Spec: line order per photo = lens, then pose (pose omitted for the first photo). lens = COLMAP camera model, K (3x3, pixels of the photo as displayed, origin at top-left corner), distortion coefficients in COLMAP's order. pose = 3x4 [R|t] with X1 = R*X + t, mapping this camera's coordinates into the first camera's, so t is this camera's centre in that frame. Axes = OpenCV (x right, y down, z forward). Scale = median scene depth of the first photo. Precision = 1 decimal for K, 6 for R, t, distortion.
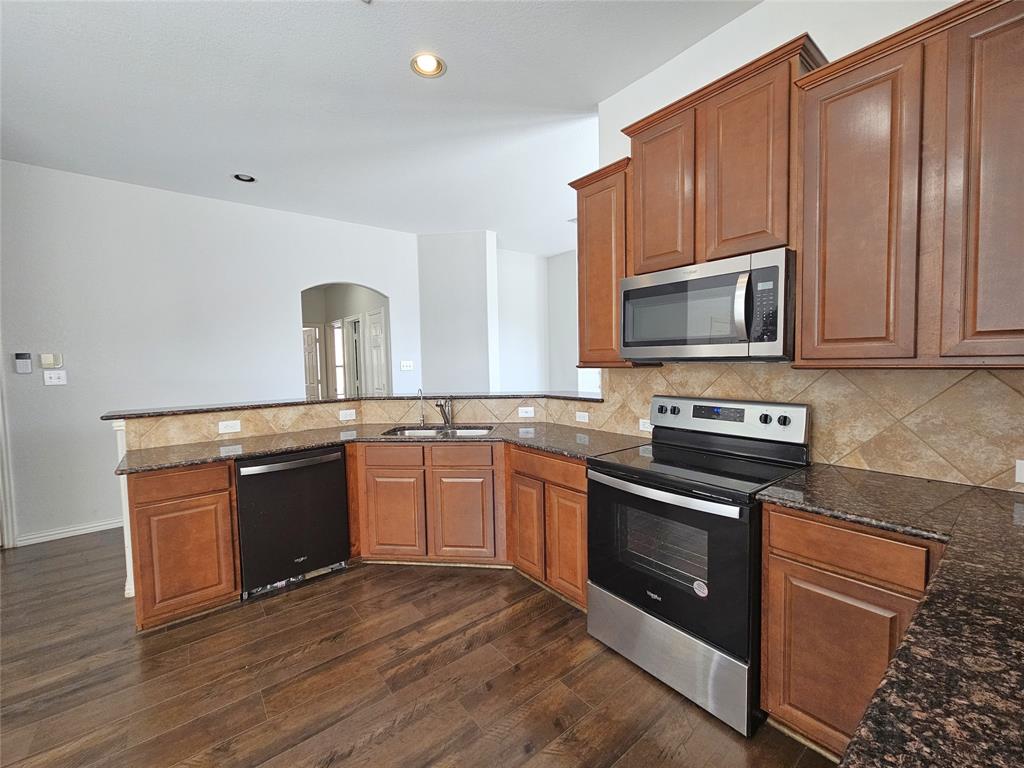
lens RADIAL K [[426.1, 0, 509.1], [0, 426.1, 381.0], [0, 0, 1]] dist [0.001691, 0.000451]
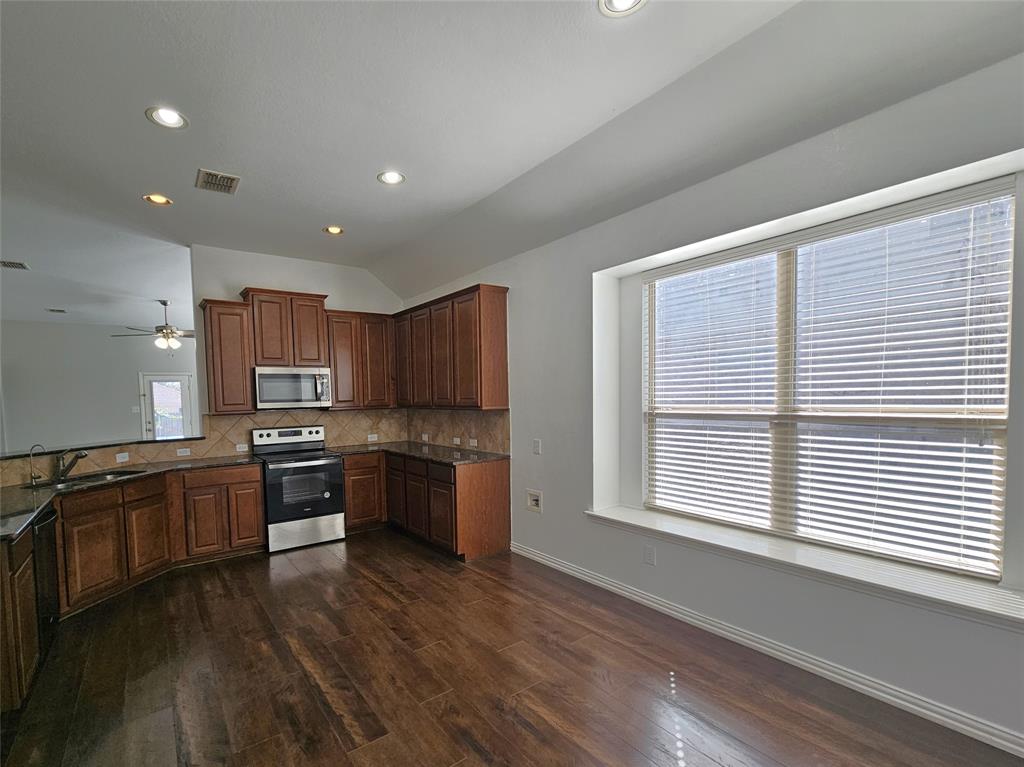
lens RADIAL K [[454.7, 0, 473.5], [0, 454.7, 421.9], [0, 0, 1]] dist [-0.012854, -0.000429]
pose [[0.038709, -0.033079, 0.998703, -1.636278], [0.077332, 0.996554, 0.030011, 0.018324], [-0.996254, 0.076070, 0.041134, -0.033079]]
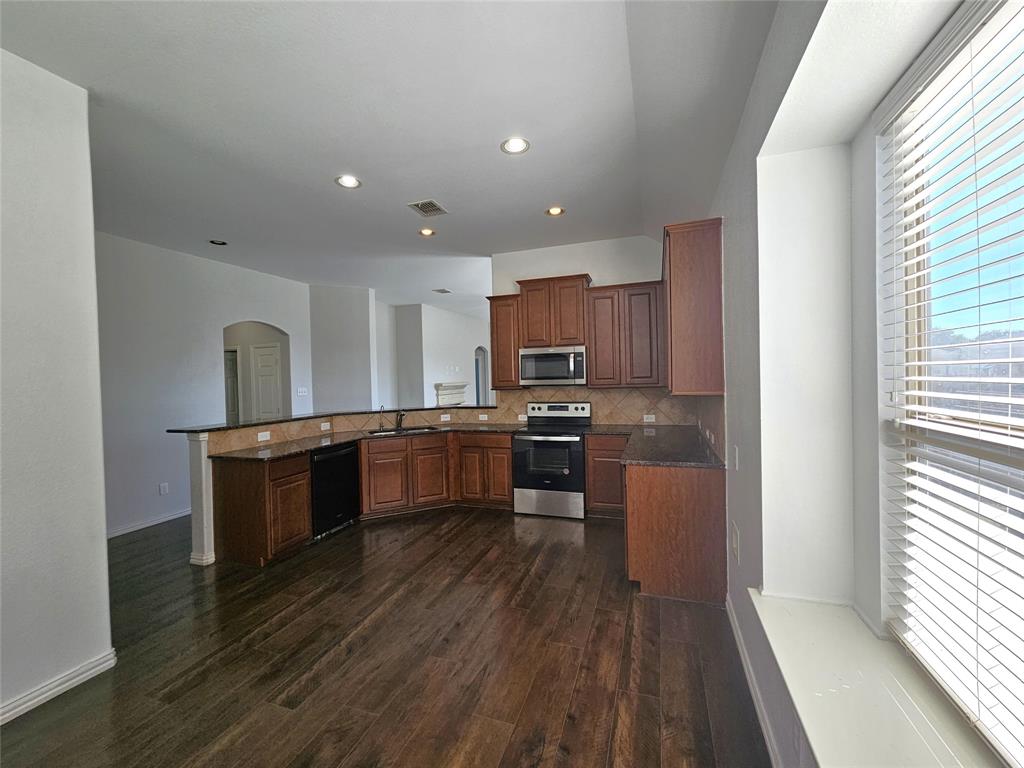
lens RADIAL K [[426.1, 0, 520.4], [0, 426.1, 384.5], [0, 0, 1]] dist [0.001691, 0.000451]
pose [[0.832166, -0.007683, 0.554474, -0.899767], [0.034635, 0.998672, -0.038143, 0.025556], [-0.553444, 0.050946, 0.831327, -0.772444]]
